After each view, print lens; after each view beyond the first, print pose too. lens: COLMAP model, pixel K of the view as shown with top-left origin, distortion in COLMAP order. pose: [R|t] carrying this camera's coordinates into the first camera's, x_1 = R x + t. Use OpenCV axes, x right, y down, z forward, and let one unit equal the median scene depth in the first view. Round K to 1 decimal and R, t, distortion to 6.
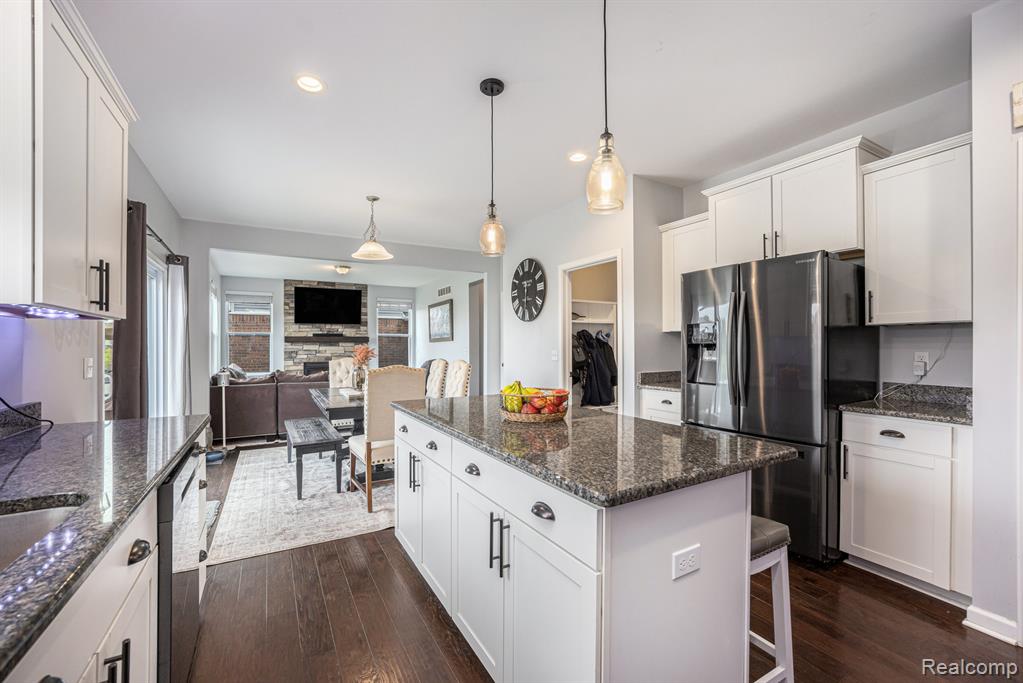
lens RADIAL K [[417.2, 0, 509.6], [0, 417.2, 344.0], [0, 0, 1]] dist [-0.004123, -0.000193]
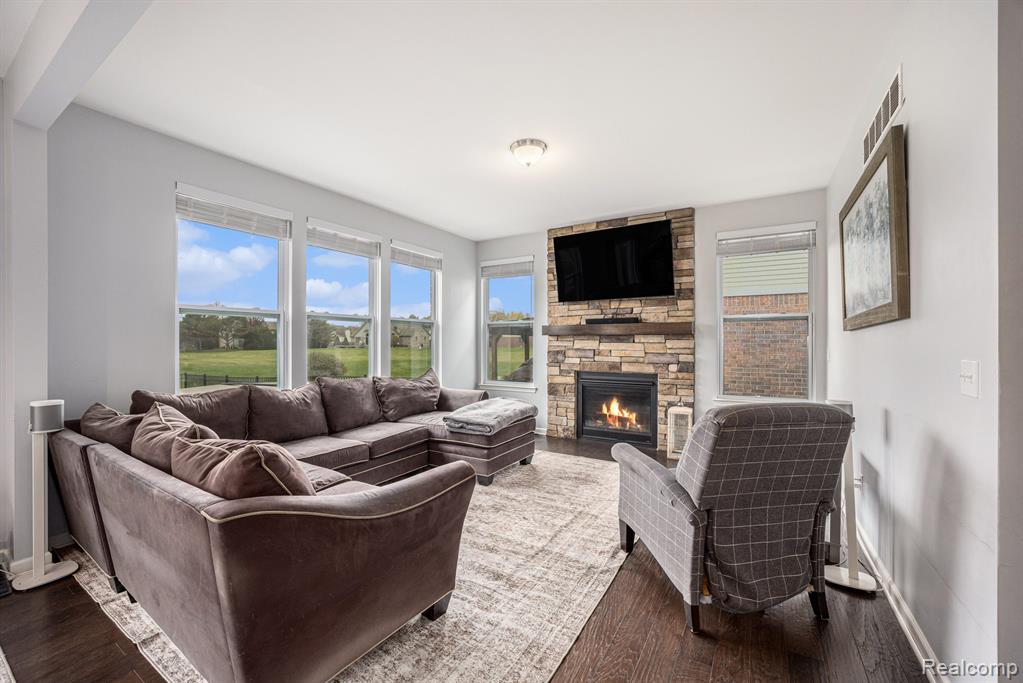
lens RADIAL K [[417.2, 0, 510.4], [0, 417.2, 342.6], [0, 0, 1]] dist [-0.004123, -0.000193]
pose [[0.491172, 0.005507, -0.871045, -0.045607], [0.000384, 0.999979, 0.006539, 0.001797], [0.871063, -0.003546, 0.491159, 0.624852]]
